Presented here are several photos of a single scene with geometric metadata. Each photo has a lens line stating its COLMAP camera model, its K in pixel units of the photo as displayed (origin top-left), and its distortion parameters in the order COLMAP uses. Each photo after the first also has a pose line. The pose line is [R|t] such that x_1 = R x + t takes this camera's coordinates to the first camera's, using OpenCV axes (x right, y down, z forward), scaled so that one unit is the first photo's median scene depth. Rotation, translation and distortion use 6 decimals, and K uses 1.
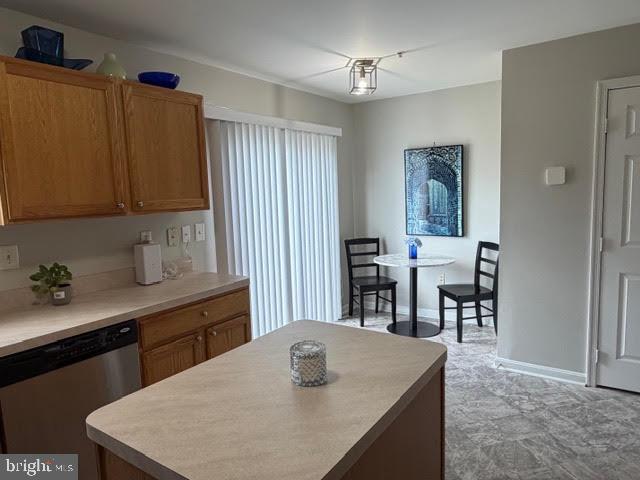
lens RADIAL K [[422.1, 0, 324.1], [0, 422.1, 243.9], [0, 0, 1]] dist [-0.006764, 0.000276]
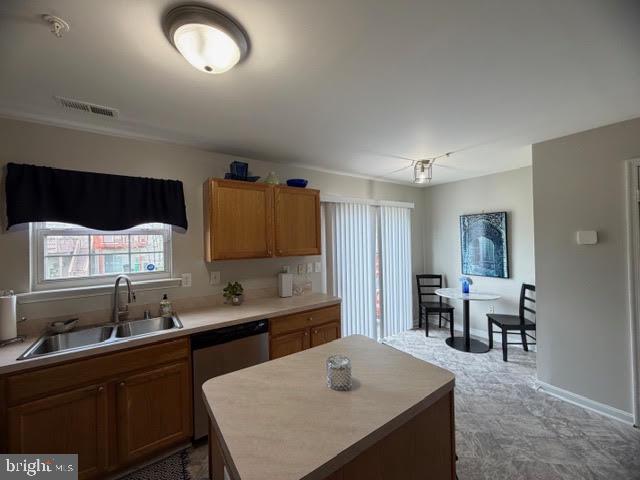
lens RADIAL K [[256.0, 0, 321.6], [0, 256.0, 239.3], [0, 0, 1]] dist [-0.002773, -0.000012]
pose [[0.935552, 0.014525, -0.352891, 0.090745], [-0.055729, 0.992708, -0.106885, -0.033380], [0.348765, 0.119663, 0.929540, 0.039952]]
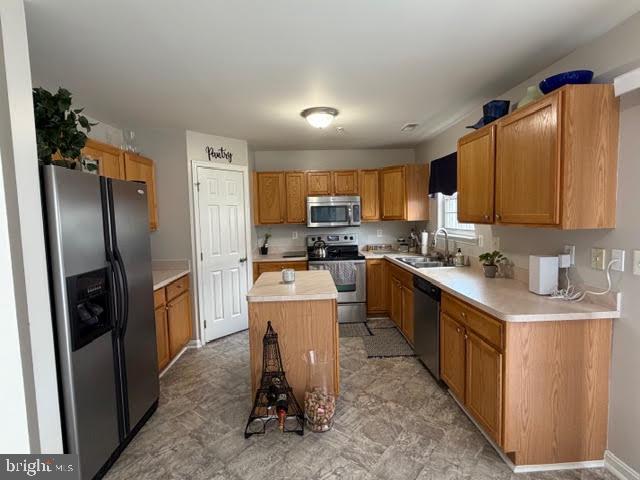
lens RADIAL K [[324.9, 0, 319.4], [0, 324.9, 239.2], [0, 0, 1]] dist [-0.001339, -0.000948]
pose [[-0.806534, 0.101112, -0.582477, 0.450038], [-0.017877, 0.980644, 0.194983, -0.170751], [0.590917, 0.167673, -0.789115, 1.208427]]
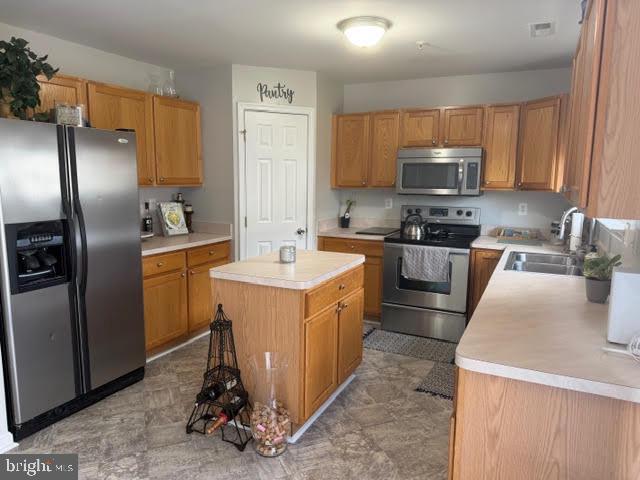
lens RADIAL K [[450.9, 0, 314.2], [0, 450.9, 242.7], [0, 0, 1]] dist [0.066066, -0.087567]
pose [[-0.991635, 0.042504, -0.121879, 0.045324], [0.007711, 0.962049, 0.272769, -0.178089], [0.128847, 0.269547, -0.954328, 1.385103]]
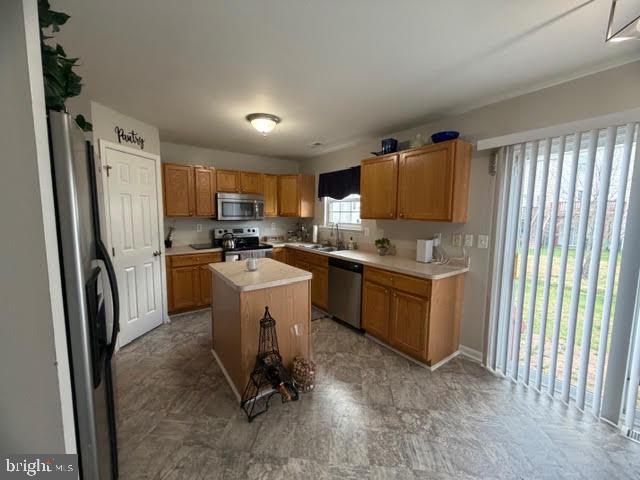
lens RADIAL K [[256.0, 0, 319.2], [0, 256.0, 239.3], [0, 0, 1]] dist [-0.002773, -0.000012]
pose [[-0.350443, 0.129818, -0.927544, 0.648273], [-0.113287, 0.977200, 0.179570, -0.127083], [0.929707, 0.168008, -0.327746, 0.876879]]
